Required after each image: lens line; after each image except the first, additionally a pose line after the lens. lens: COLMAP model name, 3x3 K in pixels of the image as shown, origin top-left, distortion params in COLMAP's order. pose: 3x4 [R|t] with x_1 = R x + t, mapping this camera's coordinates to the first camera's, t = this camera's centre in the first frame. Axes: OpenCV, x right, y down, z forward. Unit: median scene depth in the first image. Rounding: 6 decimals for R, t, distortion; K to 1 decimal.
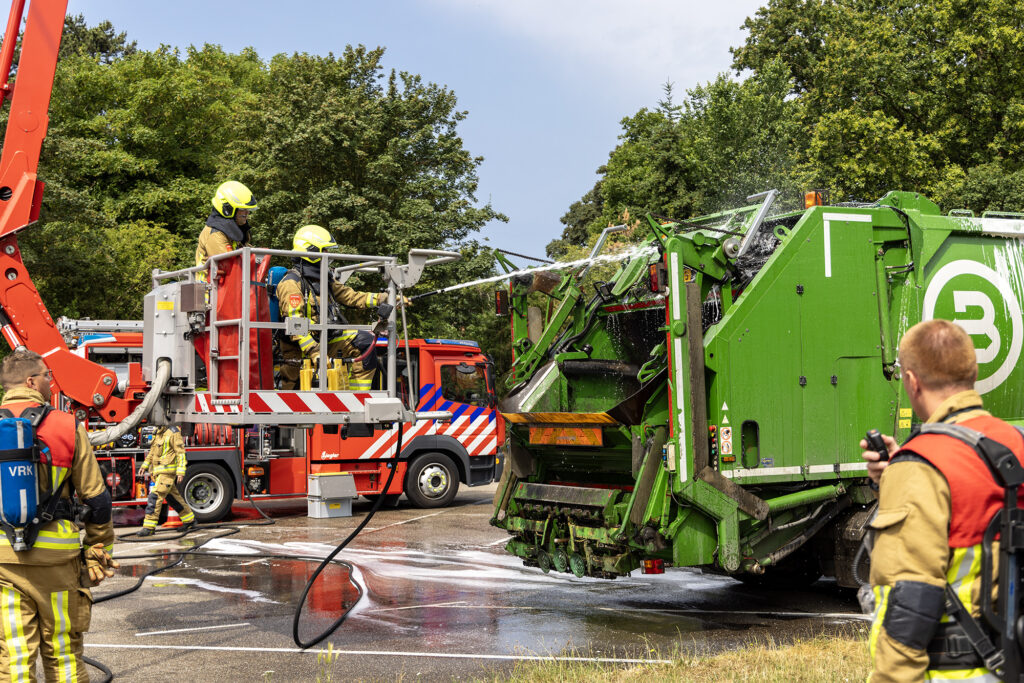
lens RADIAL K [[1463.6, 0, 512.0], [0, 1463.6, 341.5], [0, 0, 1]] dist [-0.086606, -0.050388]
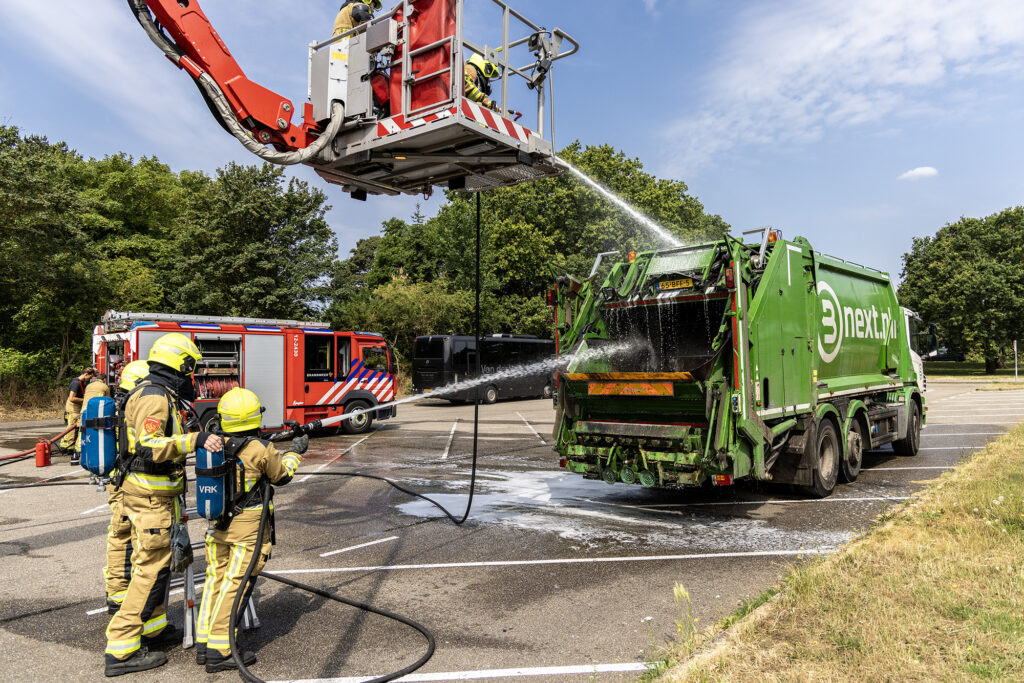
lens RADIAL K [[707.3, 0, 511.6], [0, 707.3, 334.3], [0, 0, 1]] dist [0.002508, -0.001588]
pose [[0.944689, 0.017660, 0.327493, -0.155199], [-0.013391, 0.999794, -0.015283, 0.011701], [-0.327695, 0.010052, 0.944730, 0.192441]]
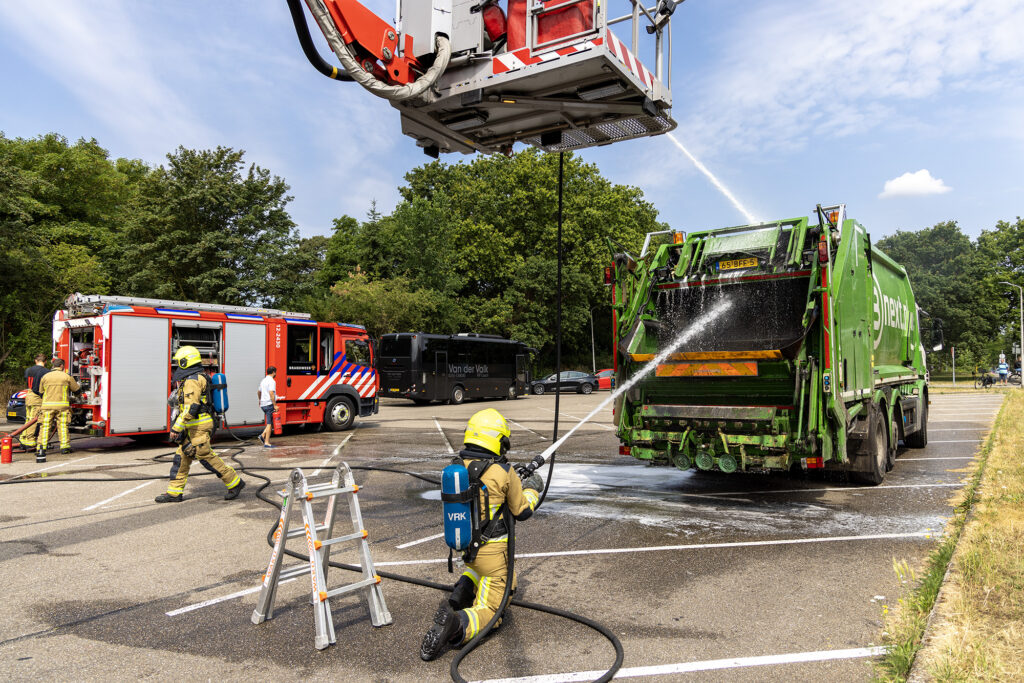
lens RADIAL K [[706.6, 0, 512.0], [0, 706.6, 341.5], [0, 0, 1]] dist [0.005596, -0.000568]
pose [[0.908519, 0.028692, 0.416857, -0.207288], [-0.023328, 0.999567, -0.017956, 0.027842], [-0.417191, 0.006589, 0.908795, 0.241314]]
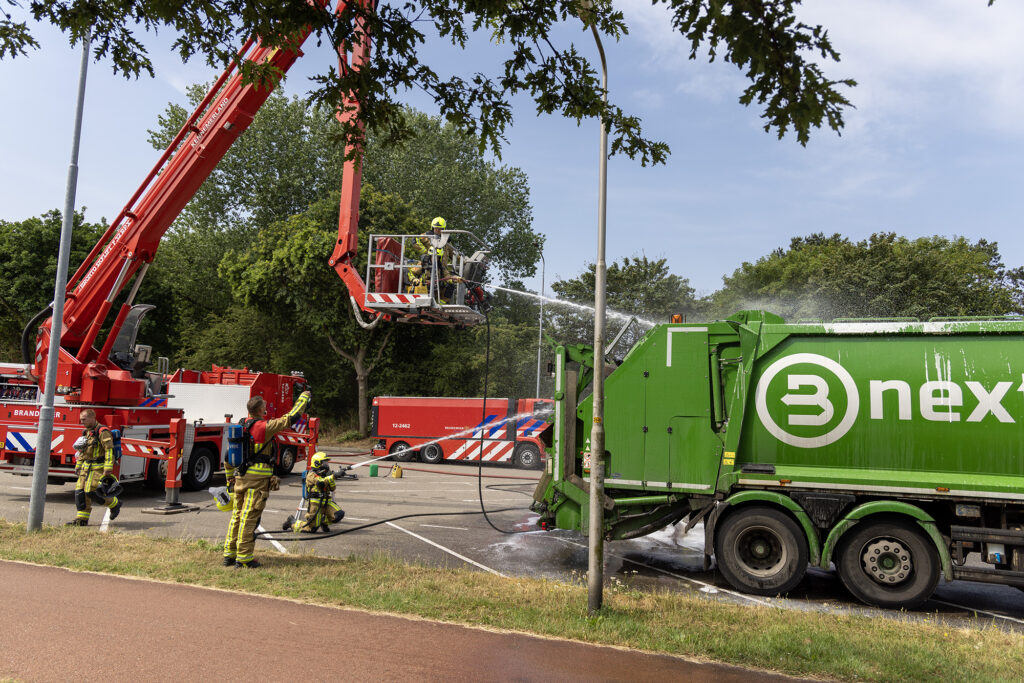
lens RADIAL K [[706.6, 0, 512.0], [0, 706.6, 341.5], [0, 0, 1]] dist [0.005596, -0.000568]
pose [[0.672610, -0.036756, -0.739084, 0.346246], [-0.023083, 0.997238, -0.070601, -0.006156], [0.739637, 0.064547, 0.669903, 0.169422]]
